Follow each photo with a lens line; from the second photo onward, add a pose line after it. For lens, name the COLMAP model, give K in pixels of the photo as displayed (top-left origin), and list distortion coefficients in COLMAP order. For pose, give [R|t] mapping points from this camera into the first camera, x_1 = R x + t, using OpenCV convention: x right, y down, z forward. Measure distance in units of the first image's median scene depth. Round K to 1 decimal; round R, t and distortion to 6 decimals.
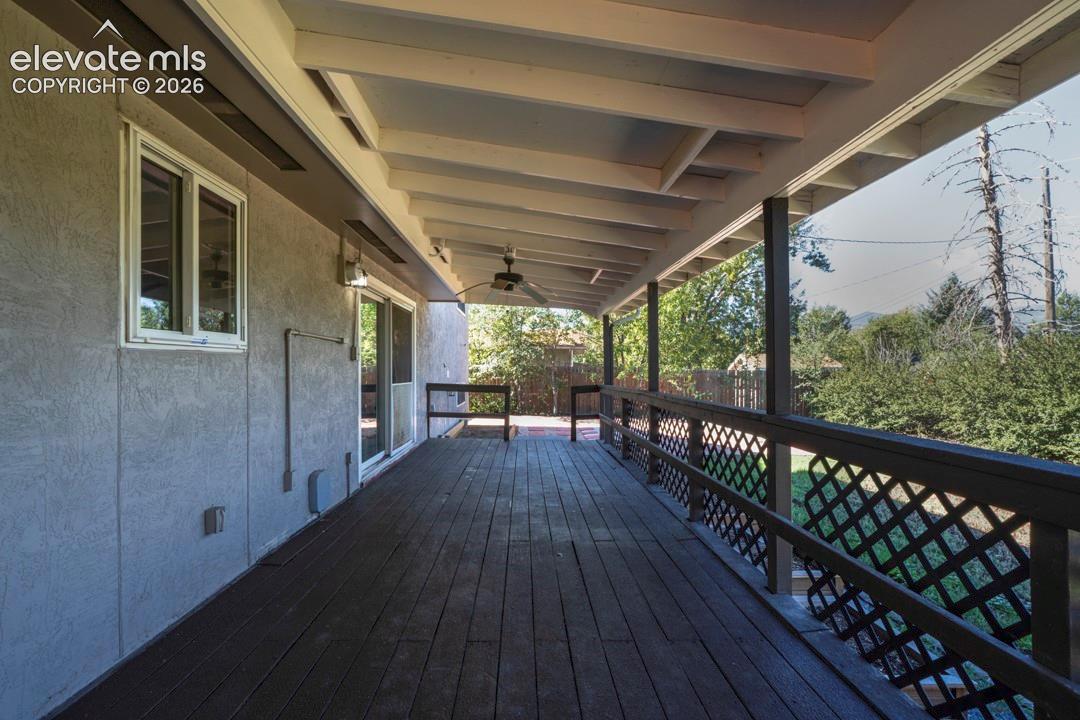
lens RADIAL K [[488.1, 0, 540.7], [0, 488.1, 372.0], [0, 0, 1]] dist [0.000427, 0.000133]
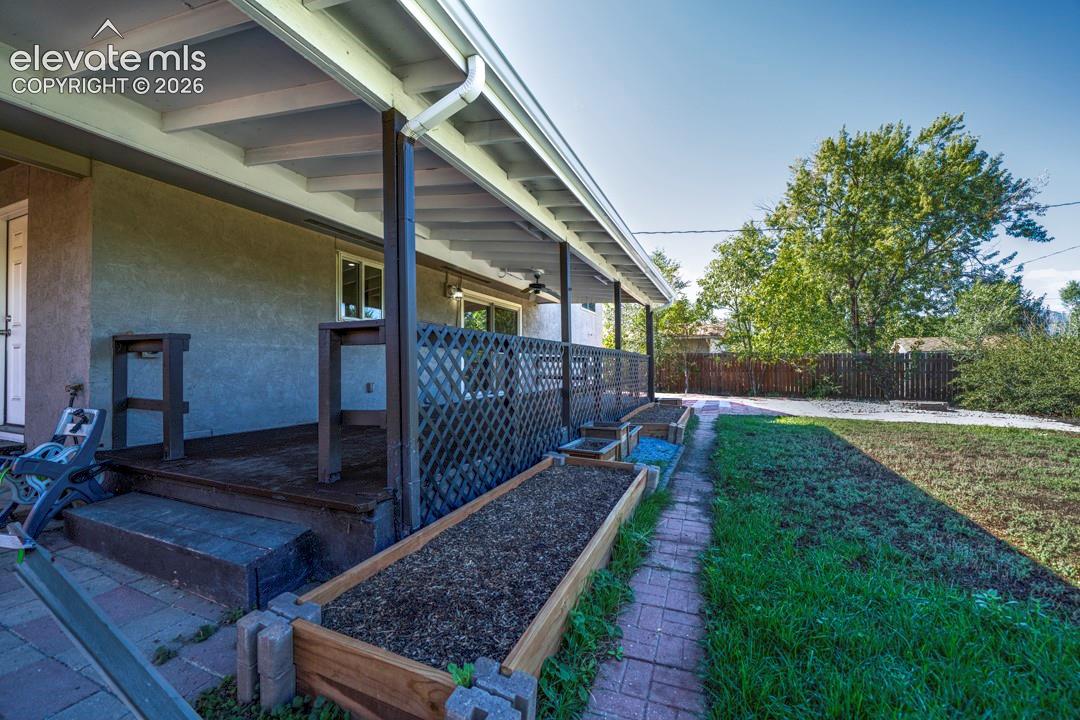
lens RADIAL K [[433.2, 0, 537.1], [0, 433.2, 365.8], [0, 0, 1]] dist [-0.000206, -0.000003]
pose [[0.897620, -0.002751, -0.440761, 0.281856], [-0.000482, 0.999974, -0.007223, 0.045993], [0.440770, 0.006696, 0.897595, -0.173022]]
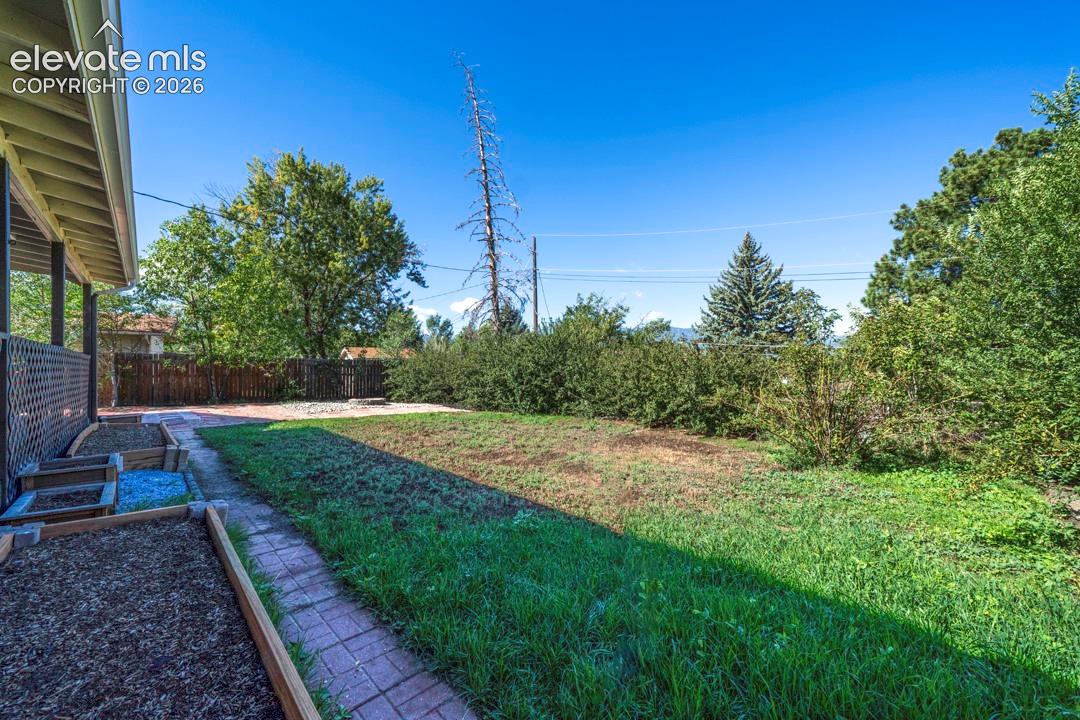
lens RADIAL K [[433.2, 0, 537.1], [0, 433.2, 365.8], [0, 0, 1]] dist [-0.000206, -0.000003]
pose [[0.766556, 0.004867, 0.642159, 0.184905], [0.004096, 0.999914, -0.012469, 0.042526], [-0.642164, 0.012189, 0.766470, -0.159996]]
